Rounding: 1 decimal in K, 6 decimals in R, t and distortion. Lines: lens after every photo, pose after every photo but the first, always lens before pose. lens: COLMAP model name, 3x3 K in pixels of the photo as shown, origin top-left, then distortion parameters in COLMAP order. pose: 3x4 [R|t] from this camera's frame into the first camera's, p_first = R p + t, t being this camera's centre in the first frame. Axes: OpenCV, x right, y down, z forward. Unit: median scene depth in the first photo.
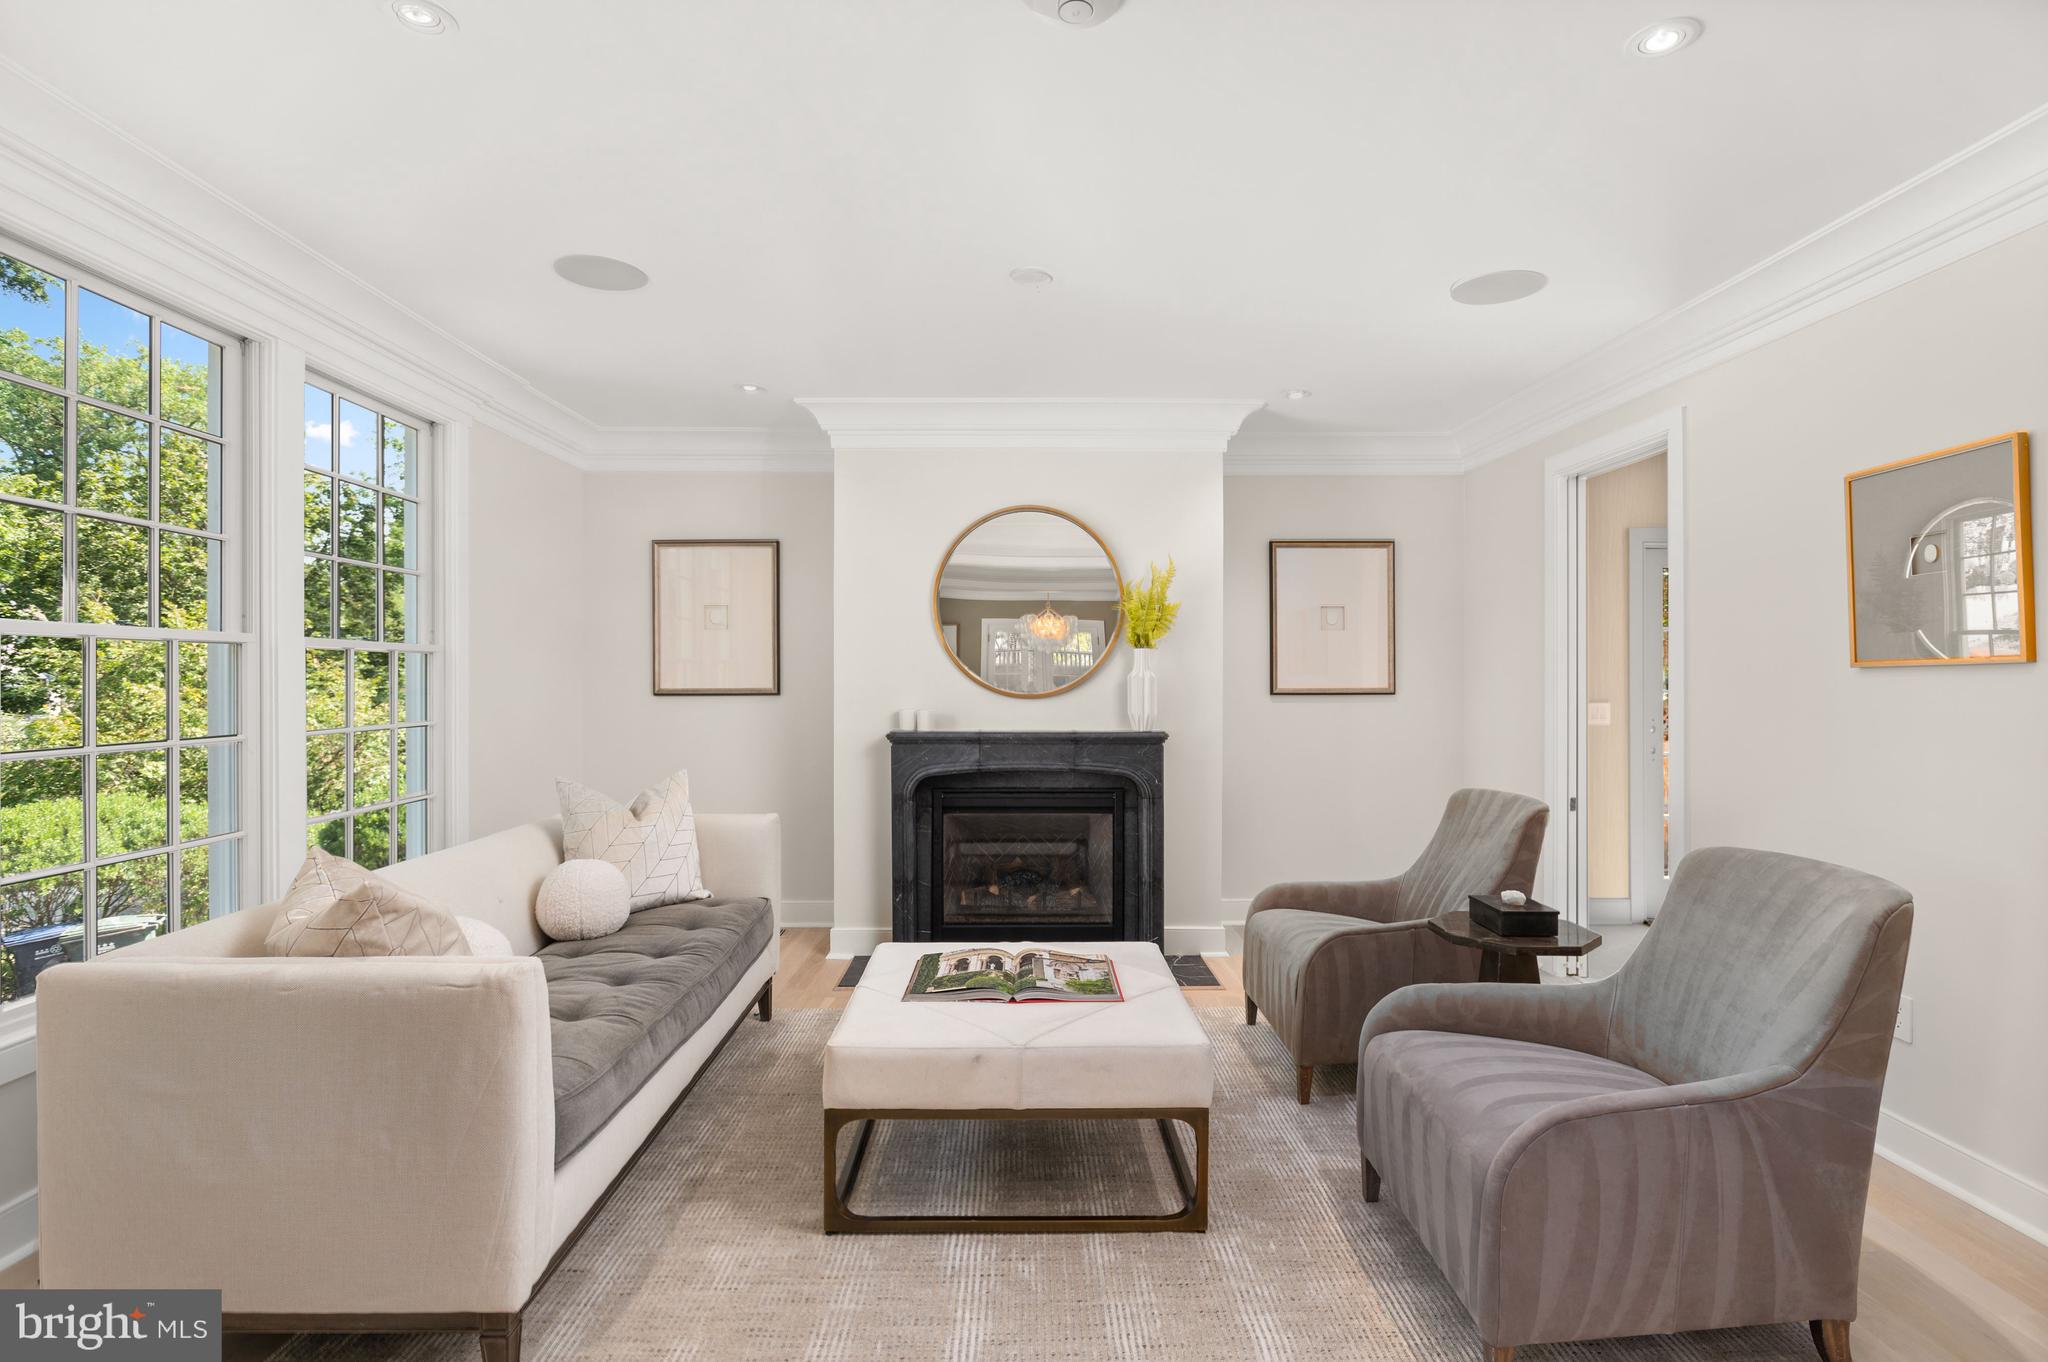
lens RADIAL K [[983.9, 0, 1025.0], [0, 983.9, 674.8], [0, 0, 1]] dist [-0.008556, -0.000438]
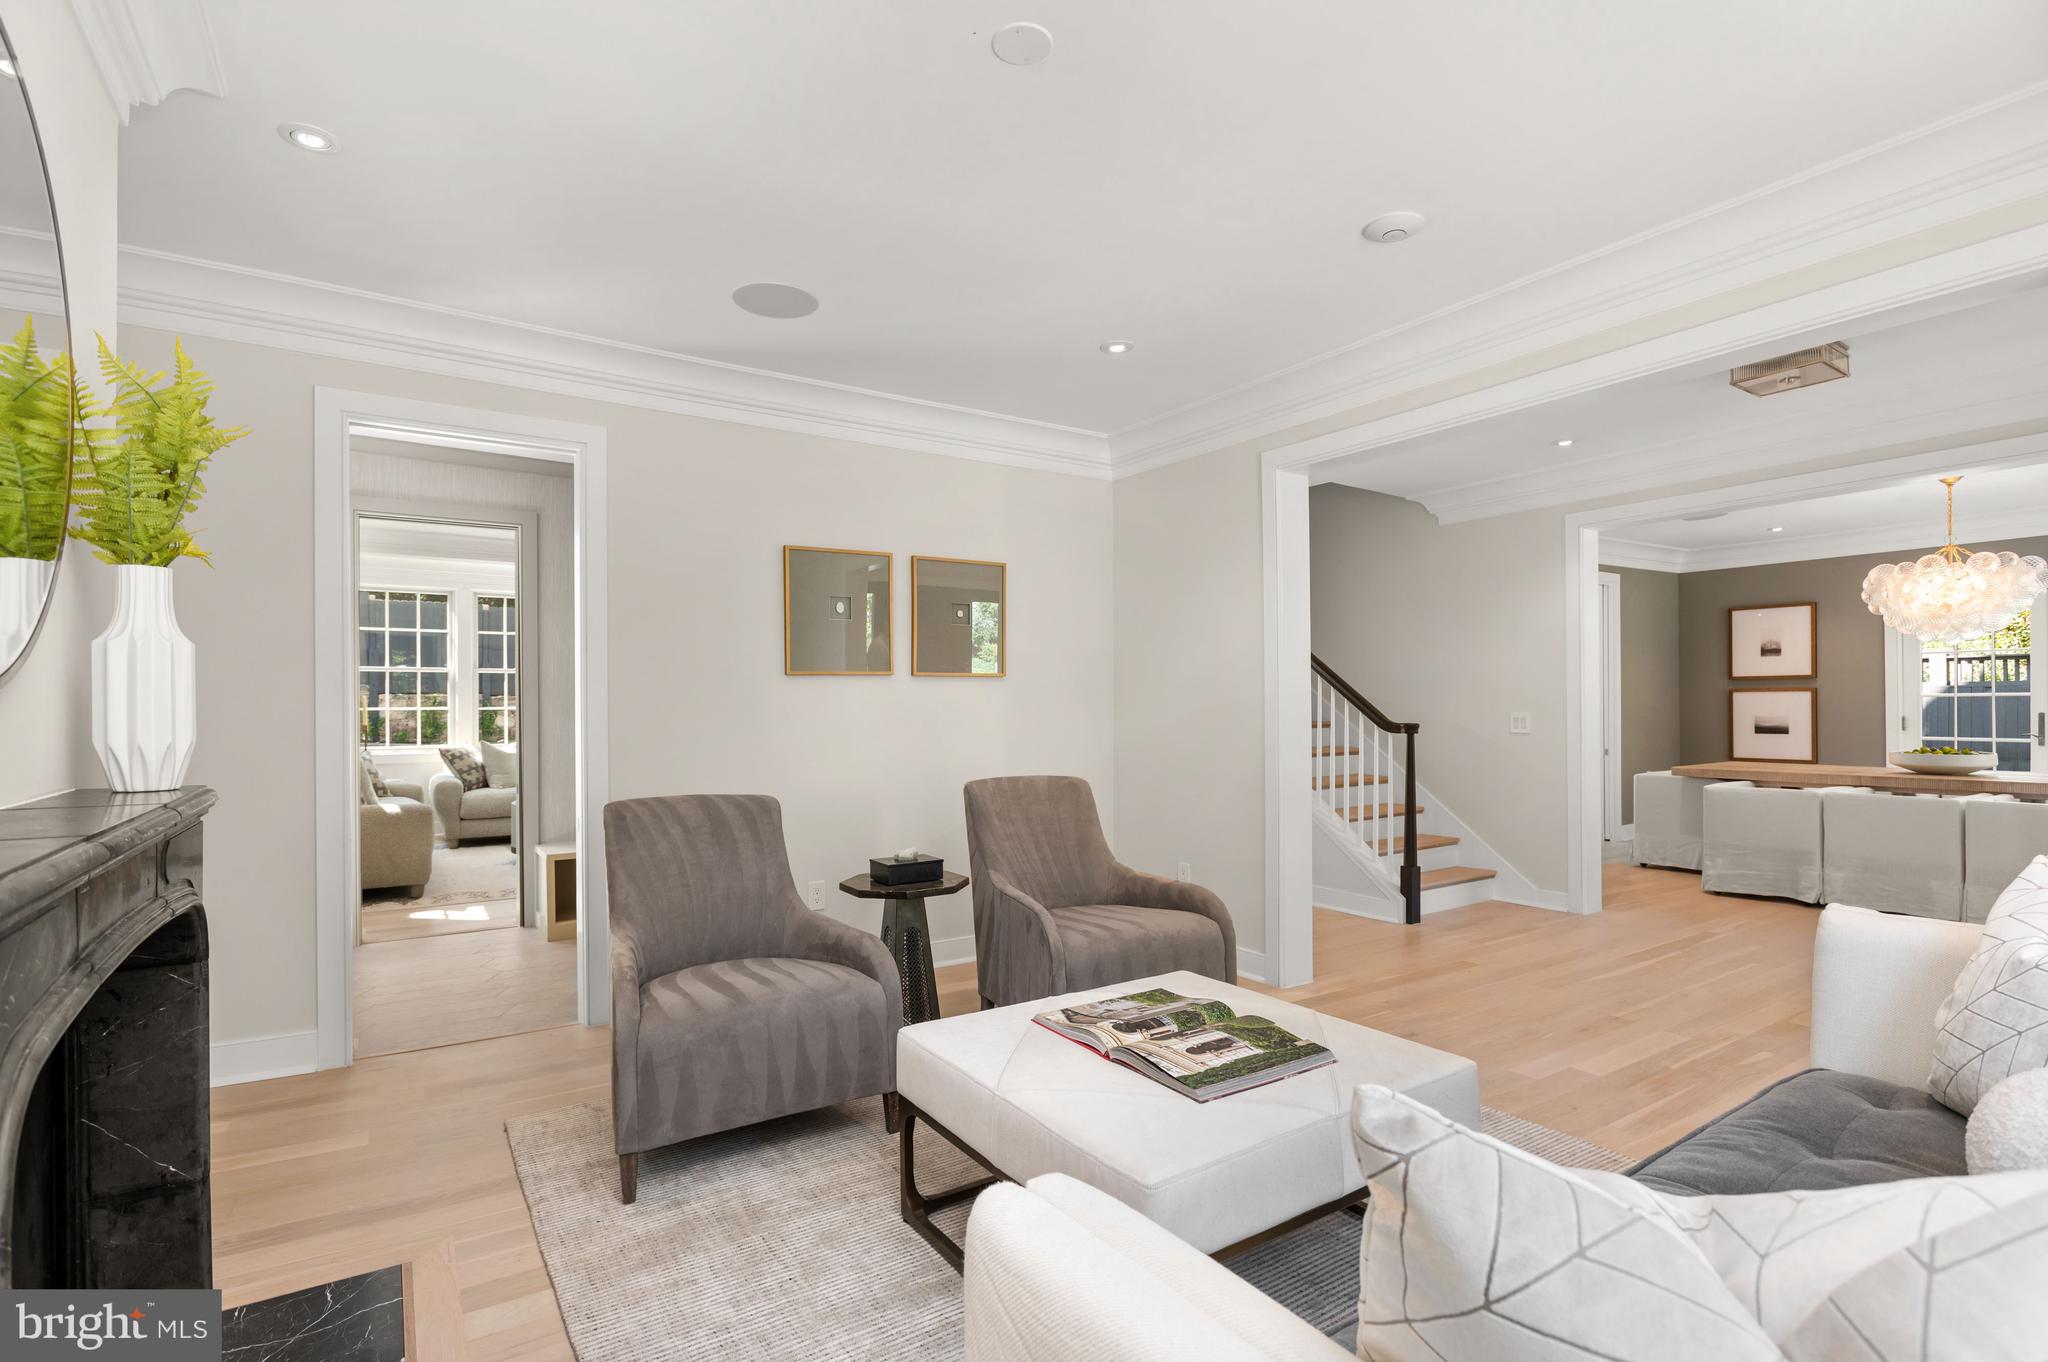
lens RADIAL K [[983.9, 0, 1033.9], [0, 983.9, 708.5], [0, 0, 1]] dist [-0.008556, -0.000438]
pose [[-0.555355, 0.004345, 0.831602, -0.806448], [0.004565, 0.999987, -0.002176, 0.063223], [-0.831601, 0.002588, -0.555367, 2.046187]]
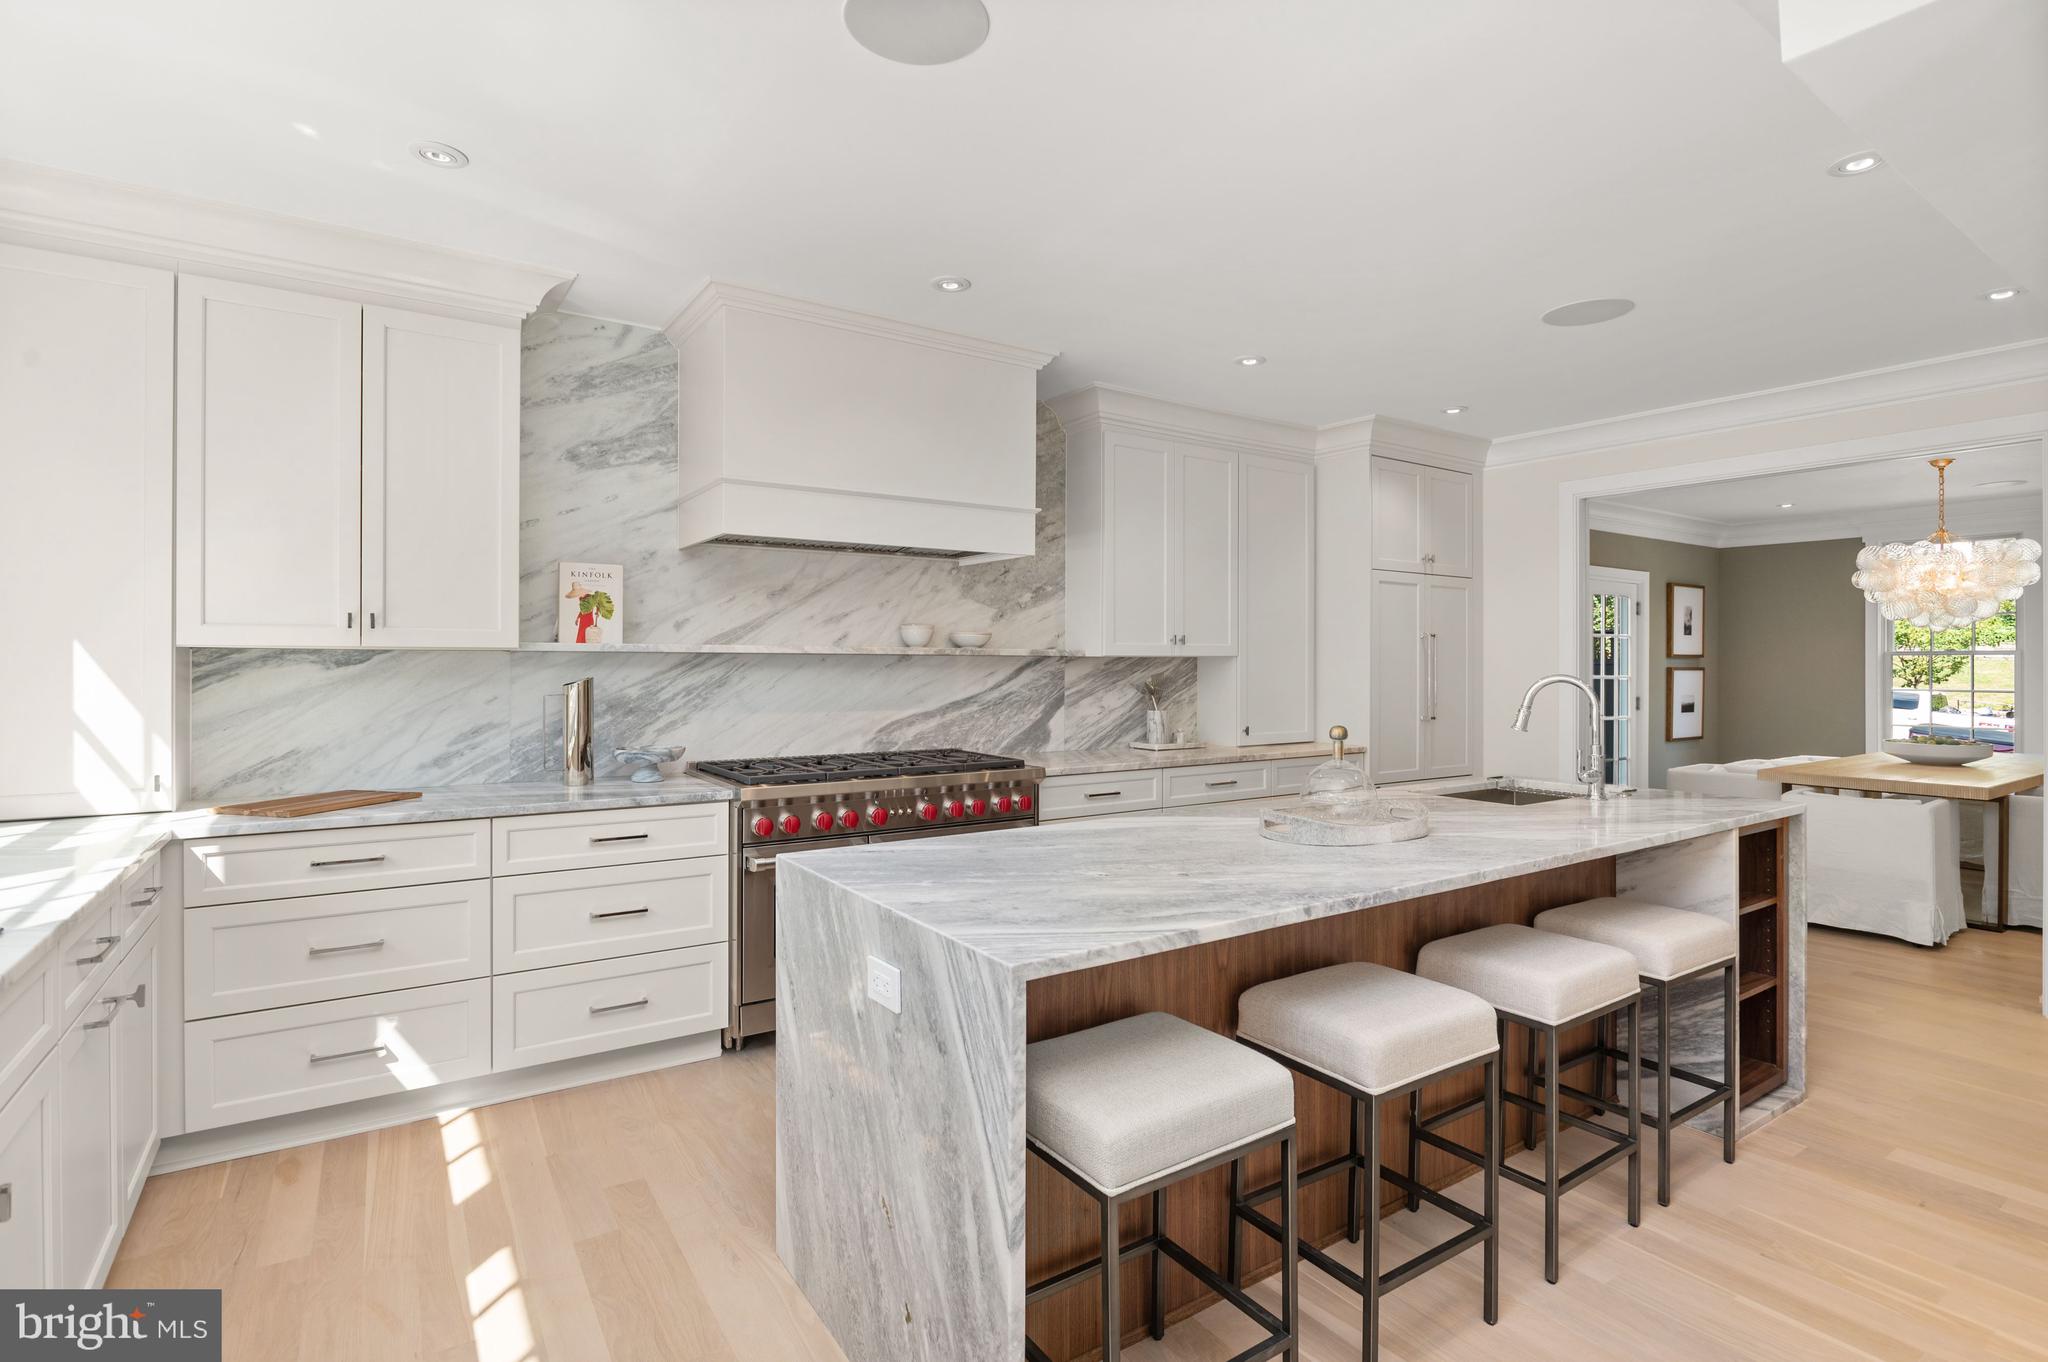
lens RADIAL K [[983.9, 0, 1026.1], [0, 983.9, 669.2], [0, 0, 1]] dist [-0.008556, -0.000438]
pose [[-0.826992, 0.004763, -0.562193, 3.906755], [0.005210, 0.999986, 0.000809, -0.023418], [0.562189, -0.002260, -0.827006, -0.952769]]
